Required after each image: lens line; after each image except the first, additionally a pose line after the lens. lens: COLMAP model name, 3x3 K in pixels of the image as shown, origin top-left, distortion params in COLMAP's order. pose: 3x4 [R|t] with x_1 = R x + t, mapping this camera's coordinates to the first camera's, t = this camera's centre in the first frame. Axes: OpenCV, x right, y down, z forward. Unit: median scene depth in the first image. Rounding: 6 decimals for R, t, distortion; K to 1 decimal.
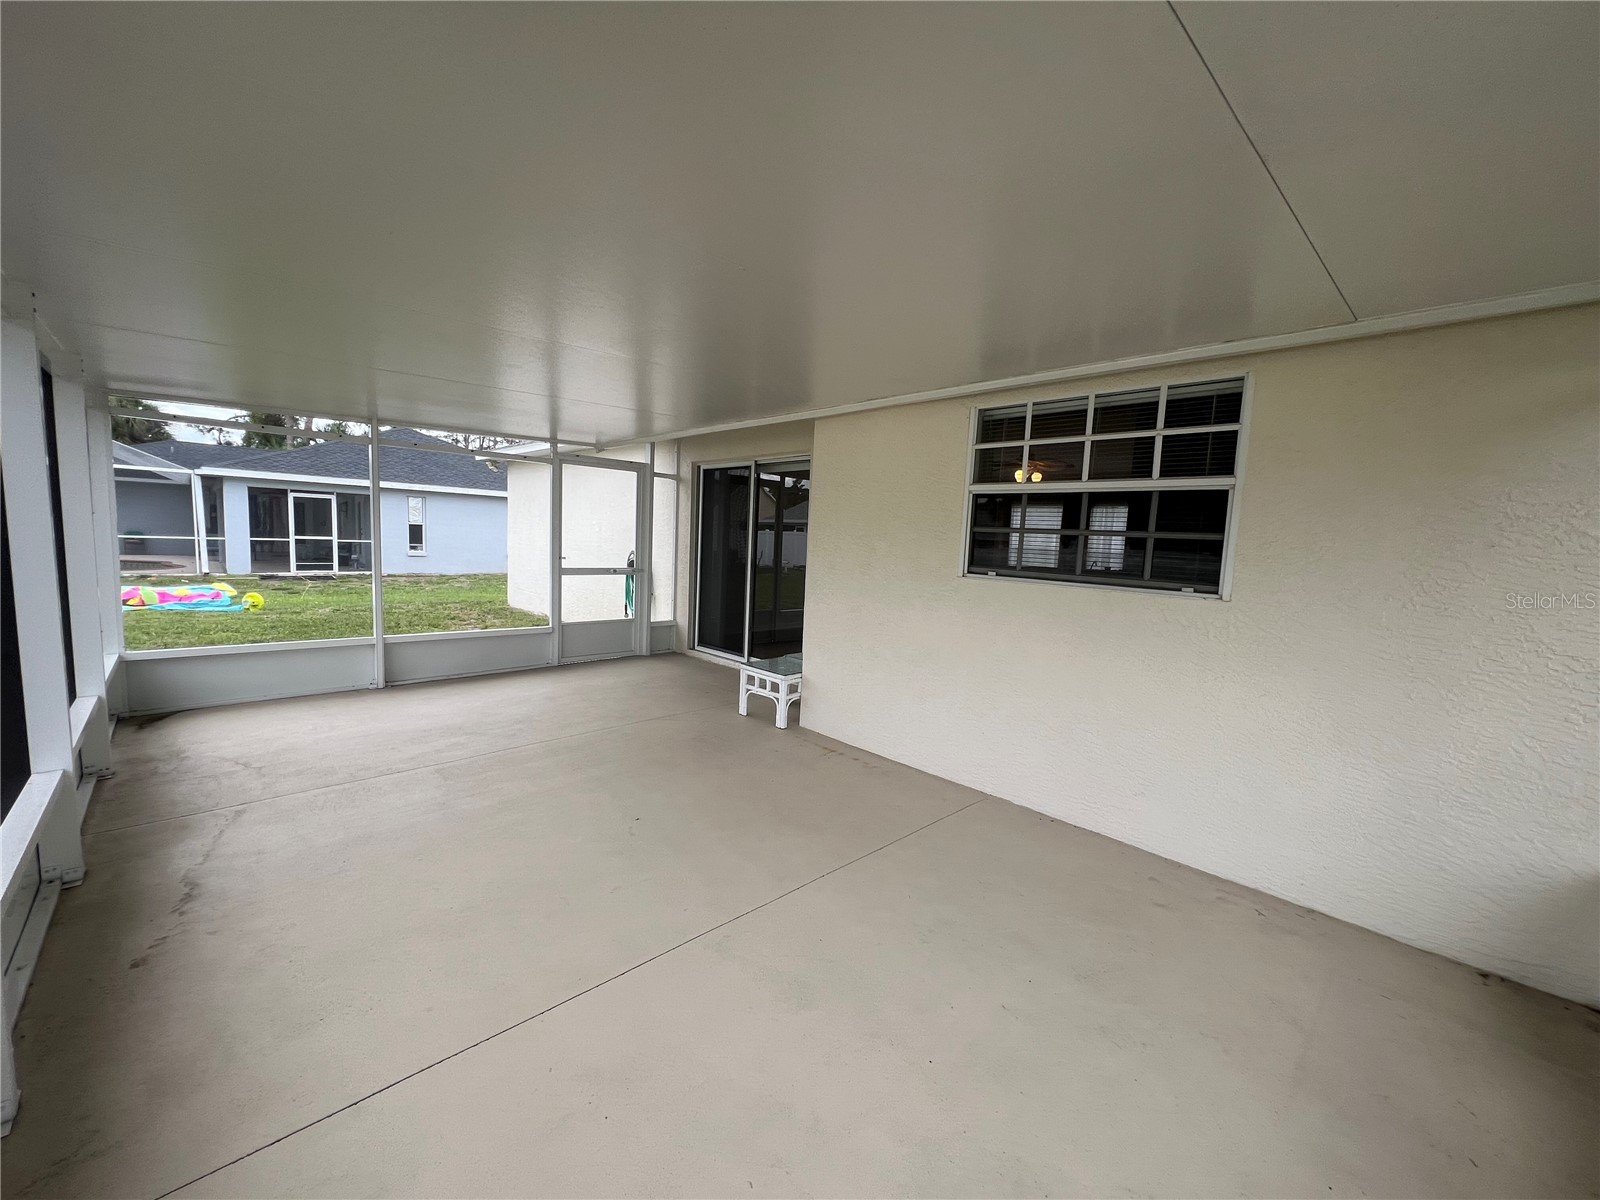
lens RADIAL K [[638.5, 0, 798.0], [0, 638.5, 602.0], [0, 0, 1]] dist [-0.003733, -0.000155]
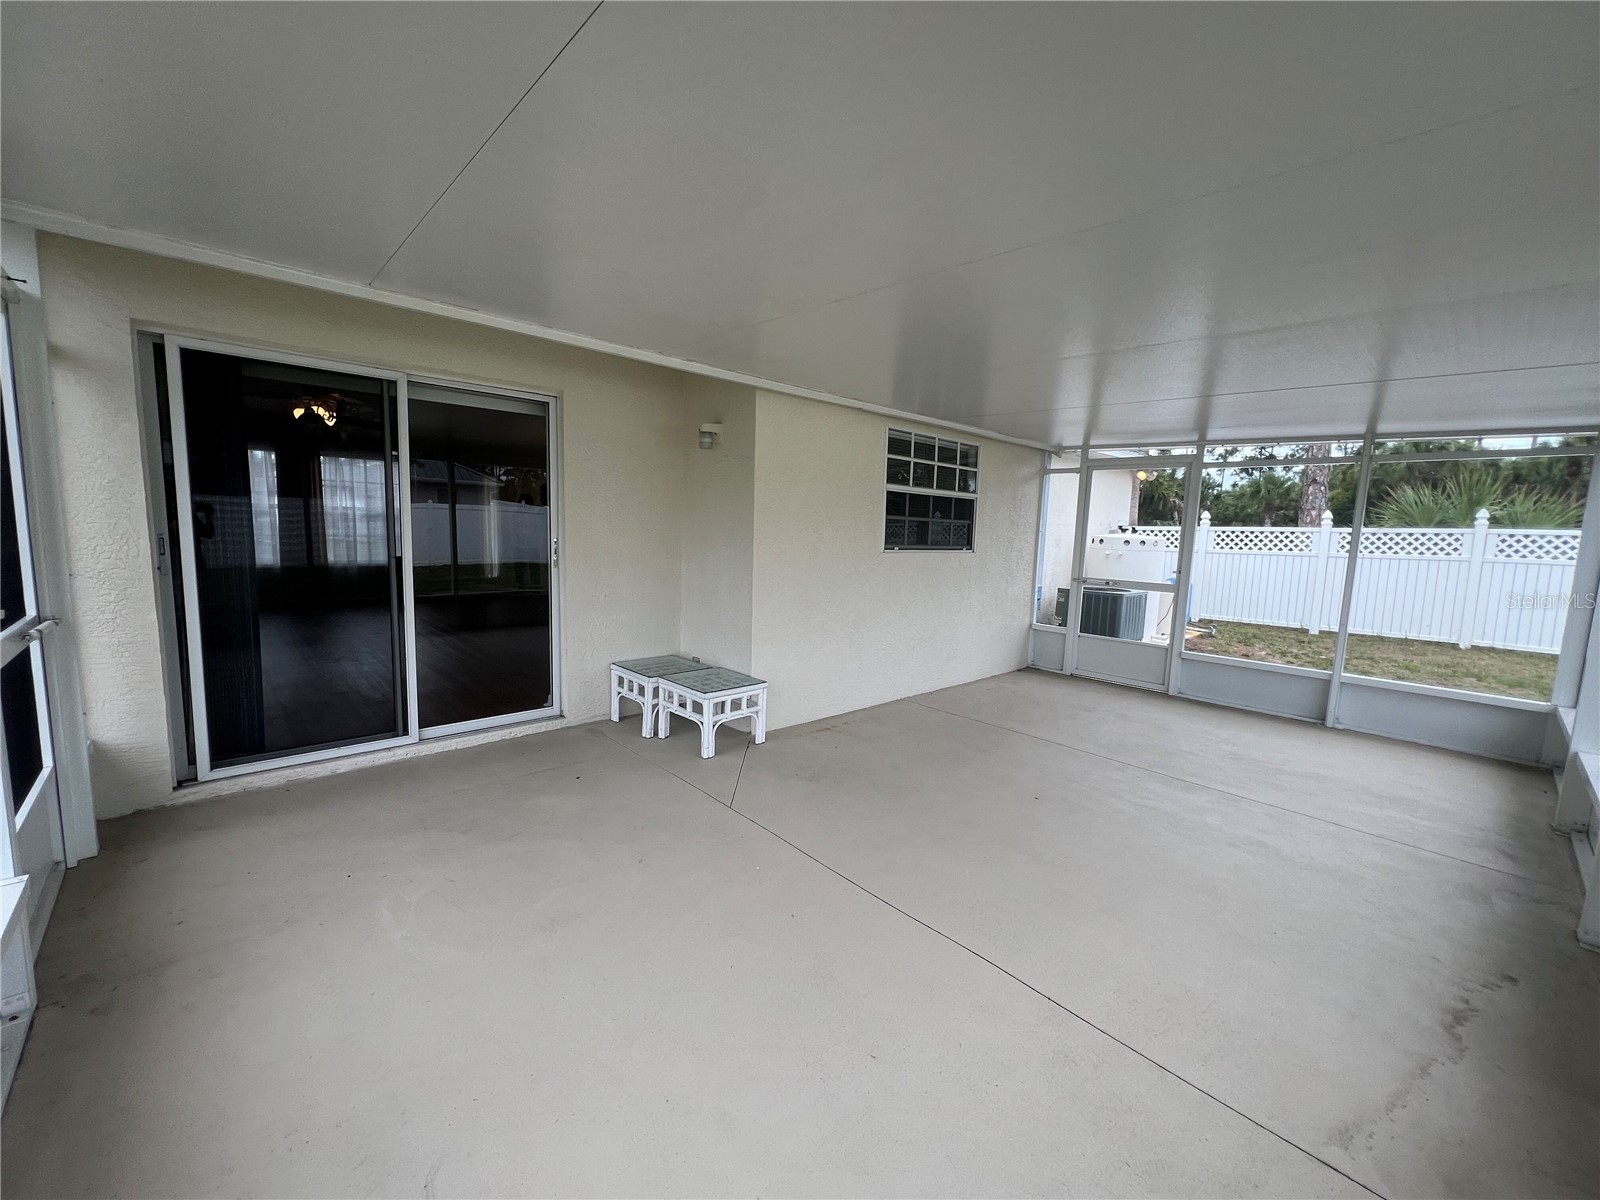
lens RADIAL K [[638.5, 0, 798.0], [0, 638.5, 602.0], [0, 0, 1]] dist [-0.003733, -0.000155]
pose [[0.012782, -0.164190, 0.986346, -1.095579], [0.066527, 0.984381, 0.163000, -0.169399], [-0.997703, 0.063535, 0.023506, 1.164413]]
